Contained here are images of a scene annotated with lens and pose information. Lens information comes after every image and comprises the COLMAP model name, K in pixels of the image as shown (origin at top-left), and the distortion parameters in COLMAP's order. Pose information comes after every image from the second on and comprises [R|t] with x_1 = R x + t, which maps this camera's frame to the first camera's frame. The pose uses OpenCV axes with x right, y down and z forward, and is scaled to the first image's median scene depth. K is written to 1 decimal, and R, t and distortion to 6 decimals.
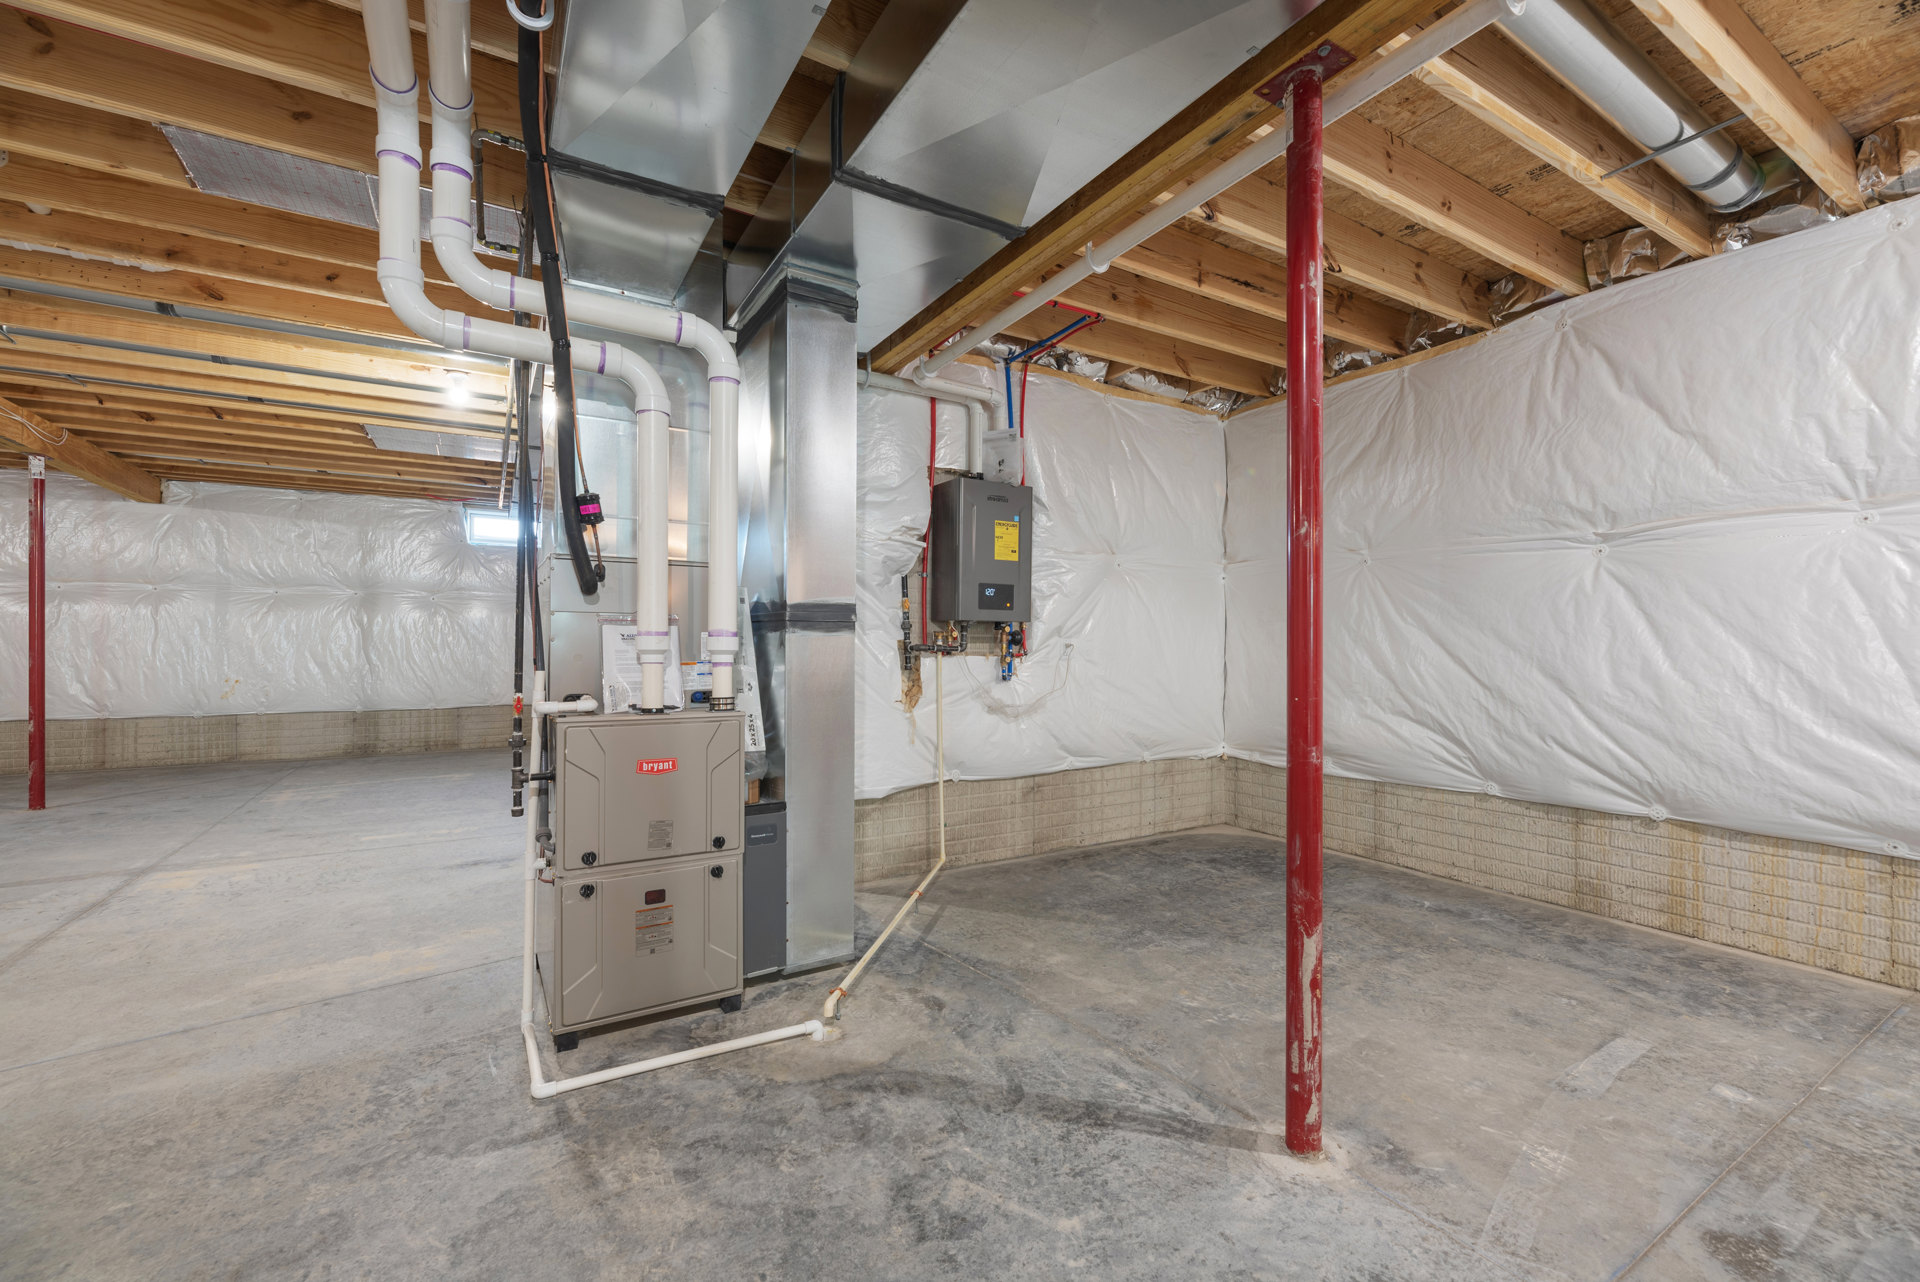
lens RADIAL K [[793.8, 0, 950.8], [0, 793.8, 642.7], [0, 0, 1]] dist [-0.005810, -0.000398]
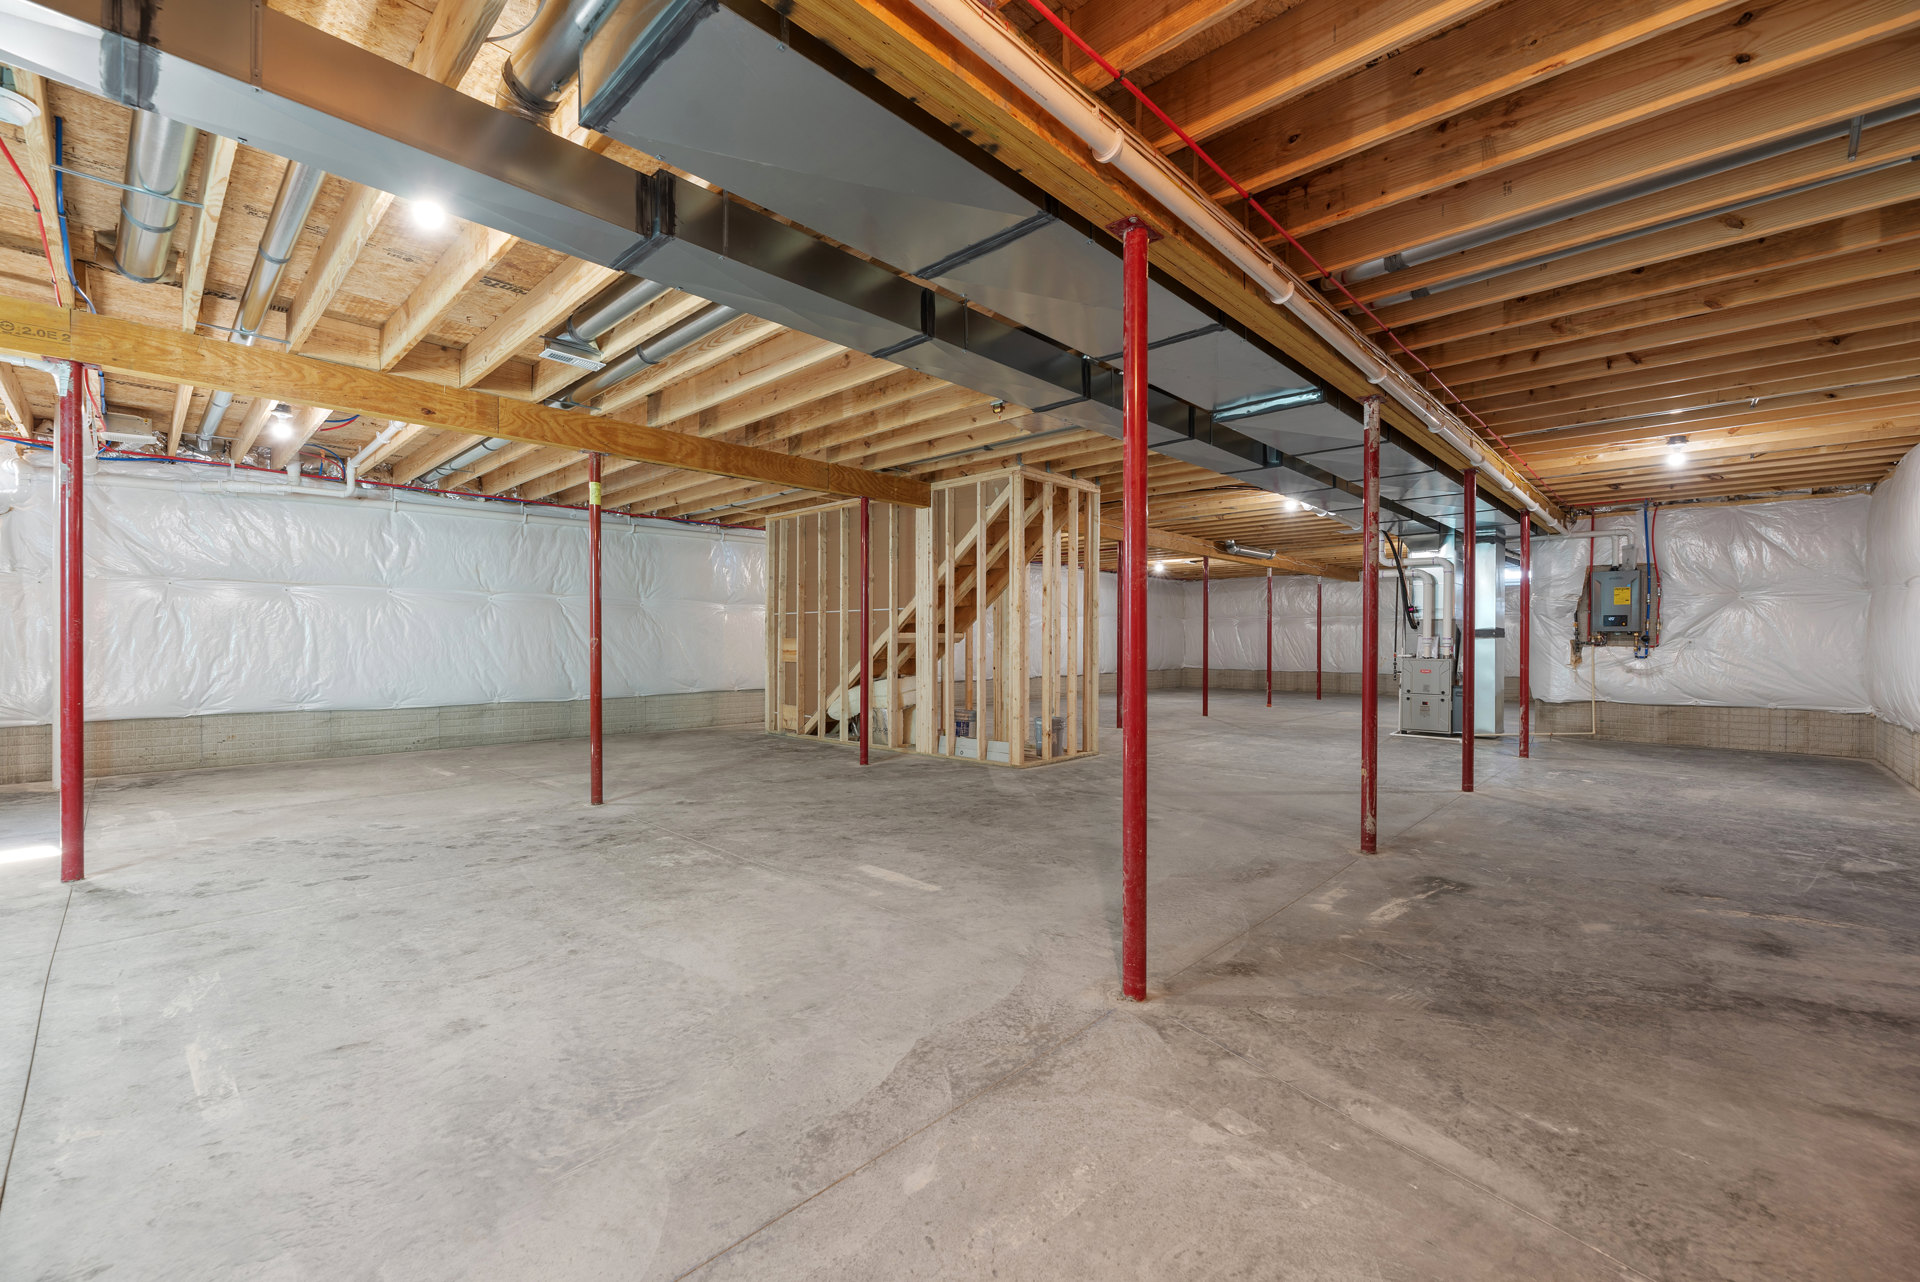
lens RADIAL K [[793.8, 0, 950.8], [0, 793.8, 642.7], [0, 0, 1]] dist [-0.005810, -0.000398]
pose [[0.266637, 0.000578, -0.963797, 1.636335], [0.002431, 0.999996, 0.001272, -0.001751], [0.963794, -0.002682, 0.266634, -1.373103]]
